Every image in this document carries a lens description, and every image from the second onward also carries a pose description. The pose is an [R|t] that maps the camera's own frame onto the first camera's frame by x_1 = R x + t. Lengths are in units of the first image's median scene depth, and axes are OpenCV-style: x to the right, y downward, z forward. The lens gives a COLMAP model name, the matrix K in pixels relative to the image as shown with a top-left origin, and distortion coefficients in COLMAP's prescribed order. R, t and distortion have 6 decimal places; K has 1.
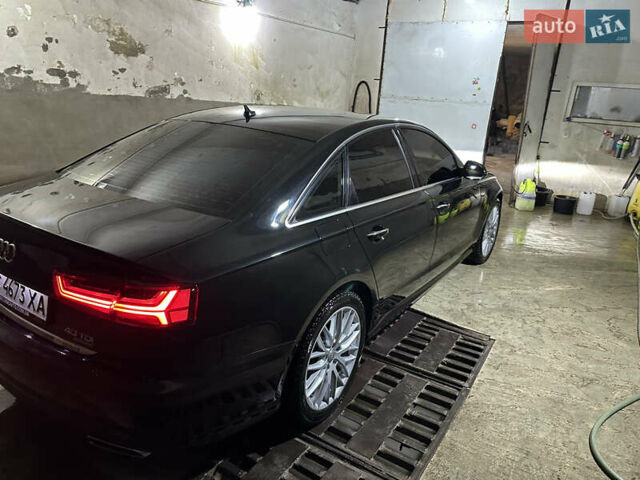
lens RADIAL K [[453.4, 0, 314.9], [0, 453.4, 244.5], [0, 0, 1]] dist [0.050187, -0.058118]
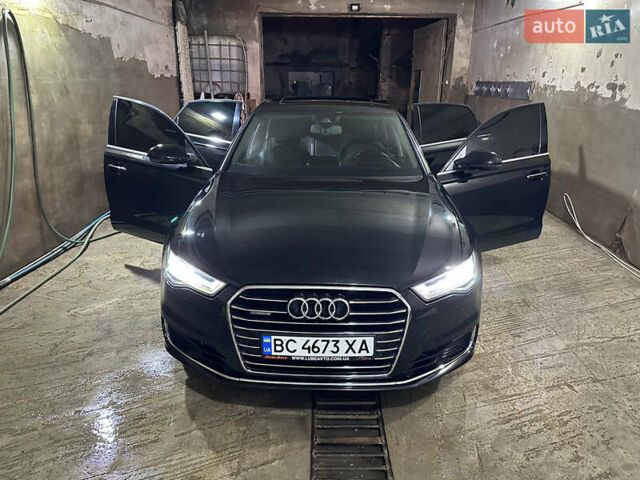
lens RADIAL K [[453.4, 0, 321.2], [0, 453.4, 245.1], [0, 0, 1]] dist [0.050187, -0.058118]
pose [[-0.834834, 0.122430, -0.536715, 0.388100], [-0.236127, 0.801078, 0.550017, -0.333626], [0.497289, 0.585905, -0.639858, 1.026129]]
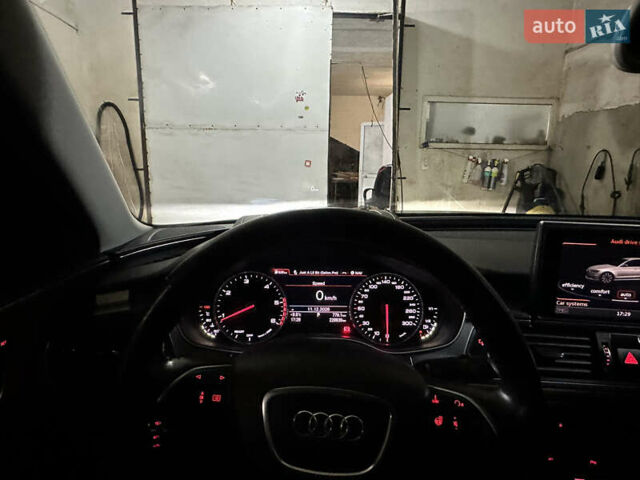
lens RADIAL K [[413.0, 0, 317.8], [0, 413.0, 252.1], [0, 0, 1]] dist [-0.005495, -0.001539]
pose [[0.813351, -0.166261, 0.557510, -0.001253], [0.222643, 0.974298, -0.034259, -0.124819], [-0.537485, 0.151990, 0.829463, 0.590938]]
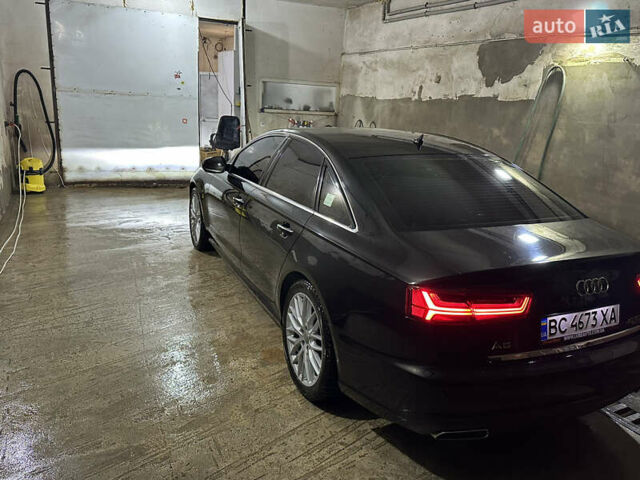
lens RADIAL K [[504.0, 0, 323.7], [0, 504.0, 240.7], [0, 0, 1]] dist [0.069312, -0.095182]
pose [[0.510379, -0.266293, 0.817681, -0.532341], [0.254371, 0.955046, 0.152256, -0.121300], [-0.821468, 0.130286, 0.555172, 0.216786]]
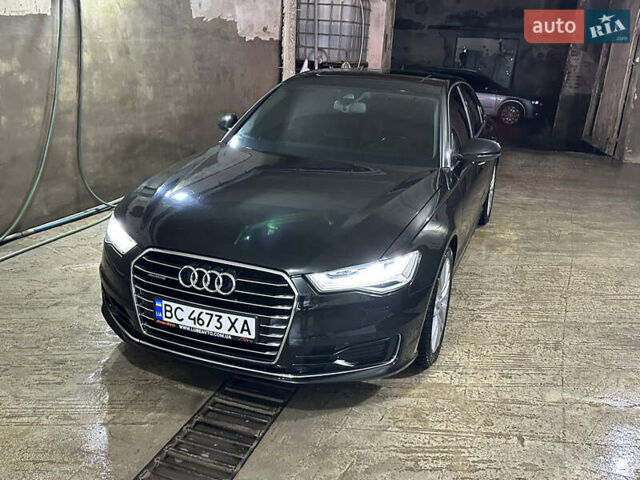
lens RADIAL K [[598.9, 0, 321.5], [0, 598.9, 243.2], [0, 0, 1]] dist [0.034718, 0.000000]
pose [[-0.965099, -0.020667, -0.261068, 0.260178], [-0.176411, 0.788076, 0.589758, -0.397399], [0.193553, 0.615231, -0.764218, 1.158333]]
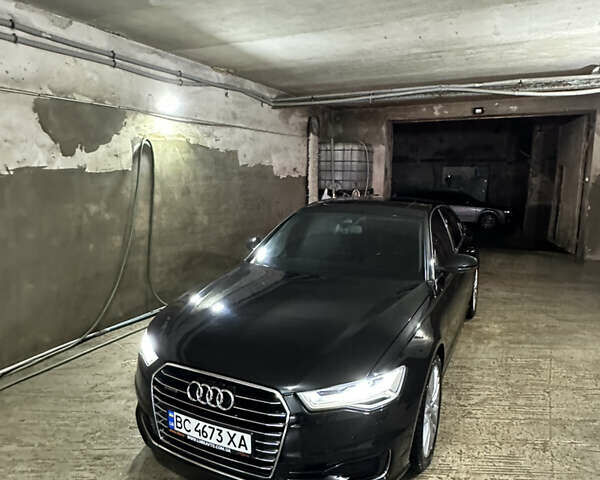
lens RADIAL K [[438.5, 0, 298.8], [0, 438.5, 241.6], [0, 0, 1]] dist [-0.002804, -0.003879]
pose [[-0.989005, -0.036431, -0.143323, 0.214851], [-0.099588, 0.880541, 0.463389, -0.386950], [0.109320, 0.472568, -0.874488, 1.091057]]
